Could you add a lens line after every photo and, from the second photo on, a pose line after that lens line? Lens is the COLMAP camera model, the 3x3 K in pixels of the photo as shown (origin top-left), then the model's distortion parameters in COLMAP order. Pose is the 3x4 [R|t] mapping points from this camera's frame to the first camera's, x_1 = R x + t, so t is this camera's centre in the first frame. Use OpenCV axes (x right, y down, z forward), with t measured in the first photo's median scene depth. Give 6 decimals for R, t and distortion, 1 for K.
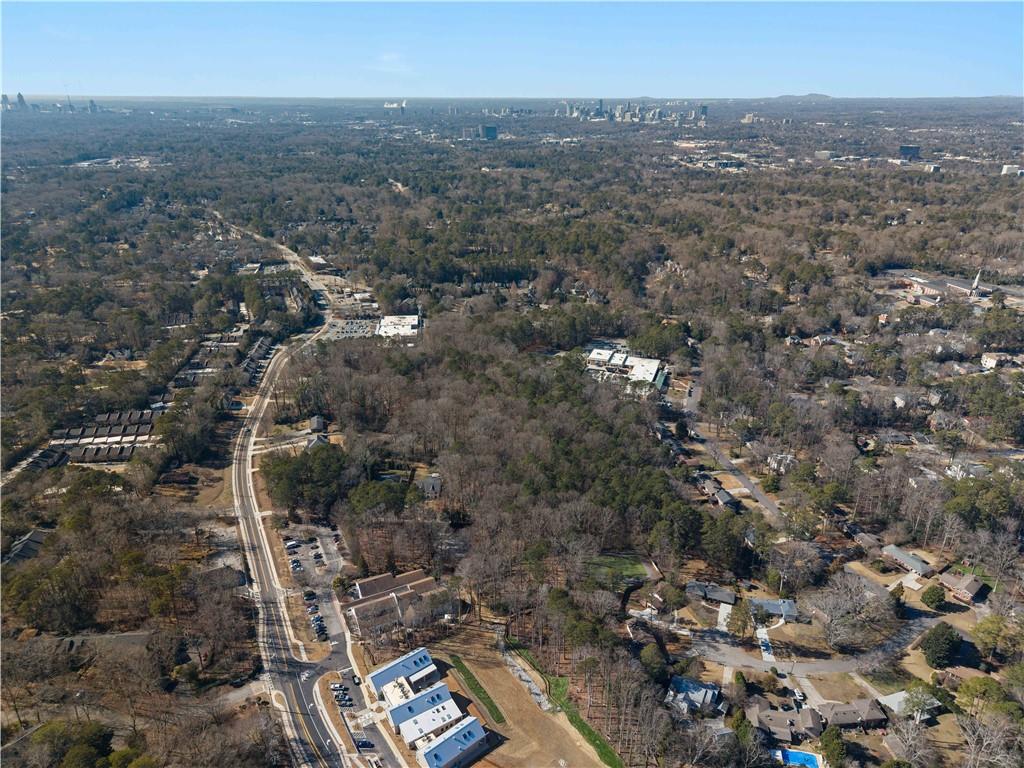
lens RADIAL K [[684.6, 0, 512.0], [0, 684.6, 384.0], [0, 0, 1]] dist [0.029297, -0.000247]
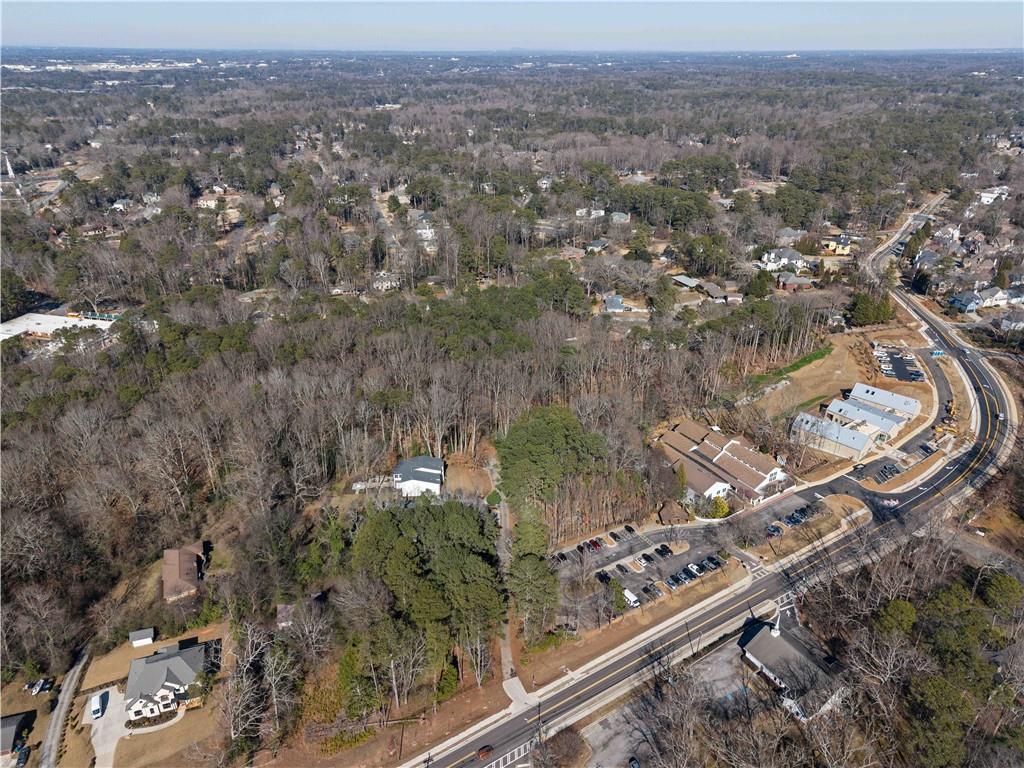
lens RADIAL K [[691.9, 0, 512.0], [0, 691.9, 384.0], [0, 0, 1]] dist [0.029573, -0.003256]
pose [[-0.079616, -0.435824, 0.896504, -0.752011], [0.389200, 0.814384, 0.430466, -0.158190], [-0.917706, 0.383191, 0.104785, 1.032619]]
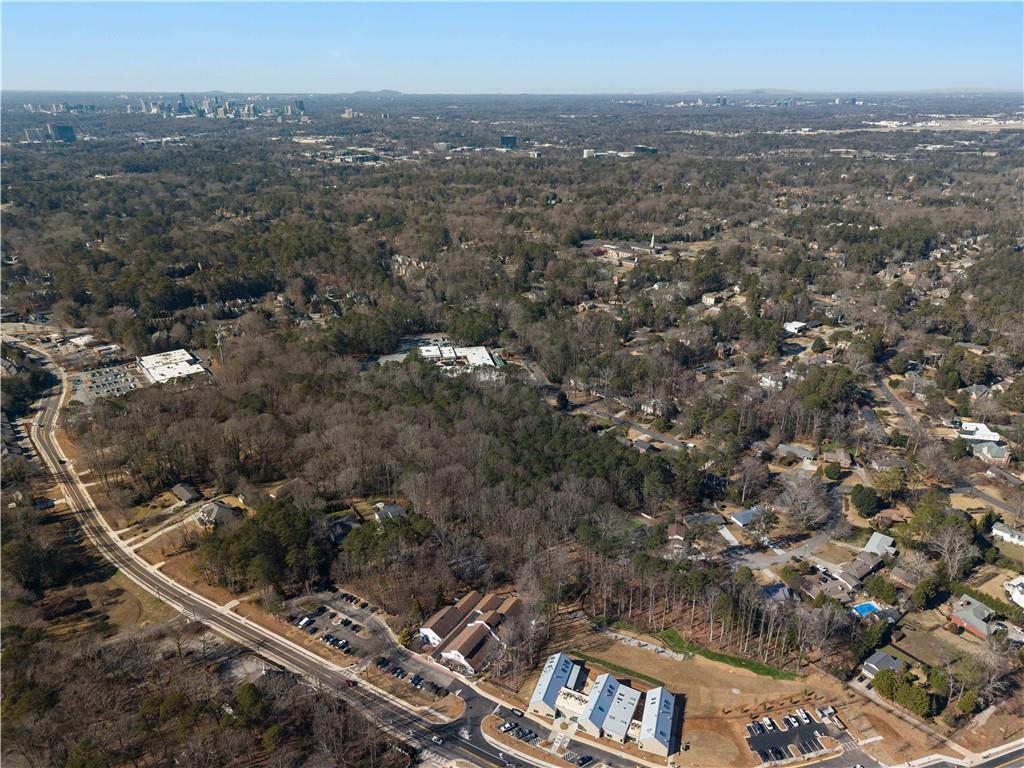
lens RADIAL K [[691.9, 0, 512.0], [0, 691.9, 384.0], [0, 0, 1]] dist [0.029573, -0.003256]
pose [[0.850109, -0.207620, 0.483952, -0.488493], [0.206534, 0.976820, 0.056268, -0.051977], [-0.484416, 0.052118, 0.873284, 0.122028]]
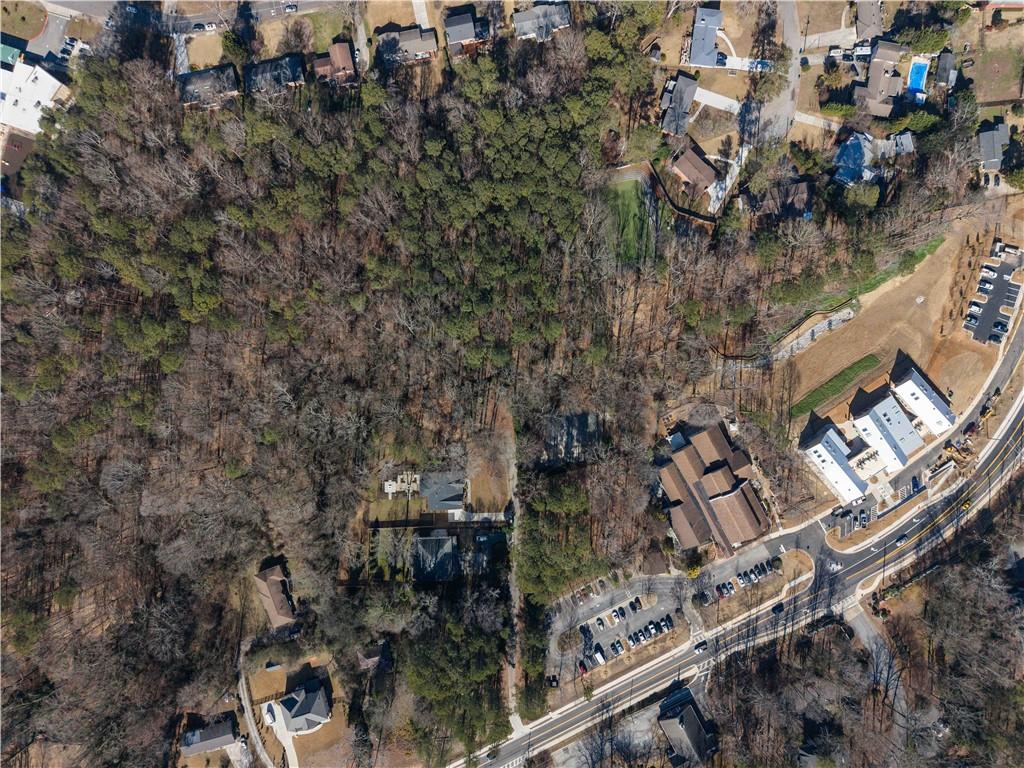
lens RADIAL K [[684.6, 0, 512.0], [0, 684.6, 384.0], [0, 0, 1]] dist [0.029297, -0.000247]
pose [[-0.027739, -0.999614, 0.001456, -0.031492], [0.380041, -0.009199, 0.924924, -0.506981], [-0.924553, 0.026210, 0.380150, 0.856453]]
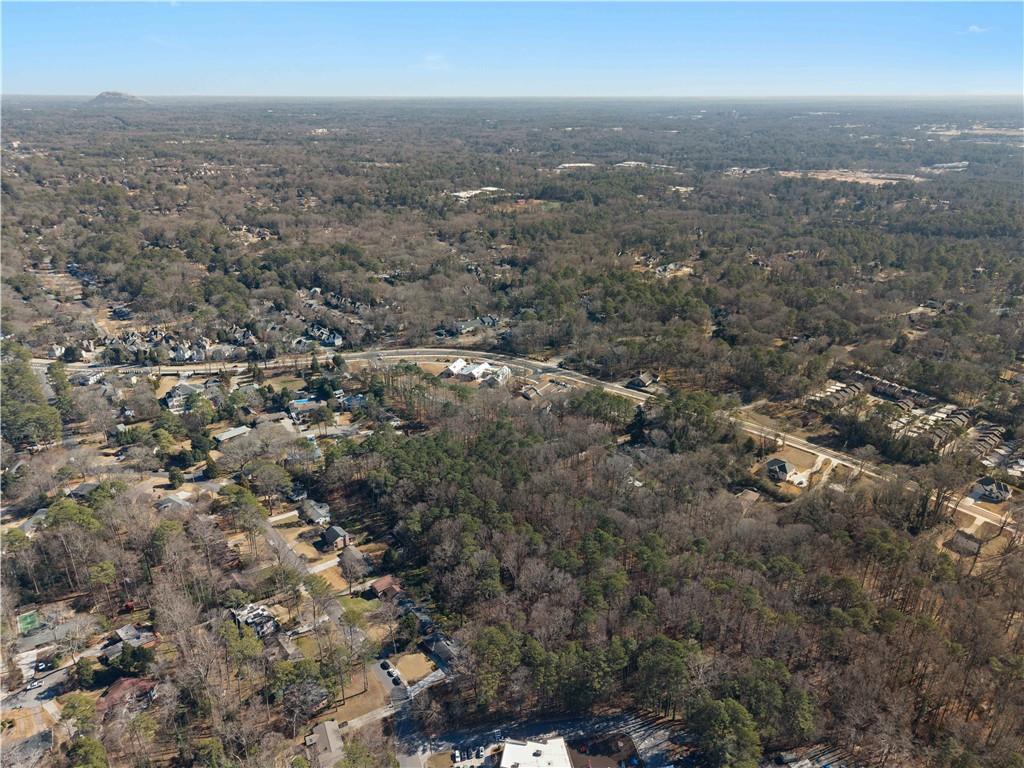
lens RADIAL K [[684.6, 0, 512.0], [0, 684.6, 384.0], [0, 0, 1]] dist [0.029297, -0.000247]
pose [[-0.870567, 0.196134, -0.451270, 0.573018], [-0.189258, 0.713096, 0.675037, -0.745447], [0.454197, 0.673071, -0.583678, 1.789632]]
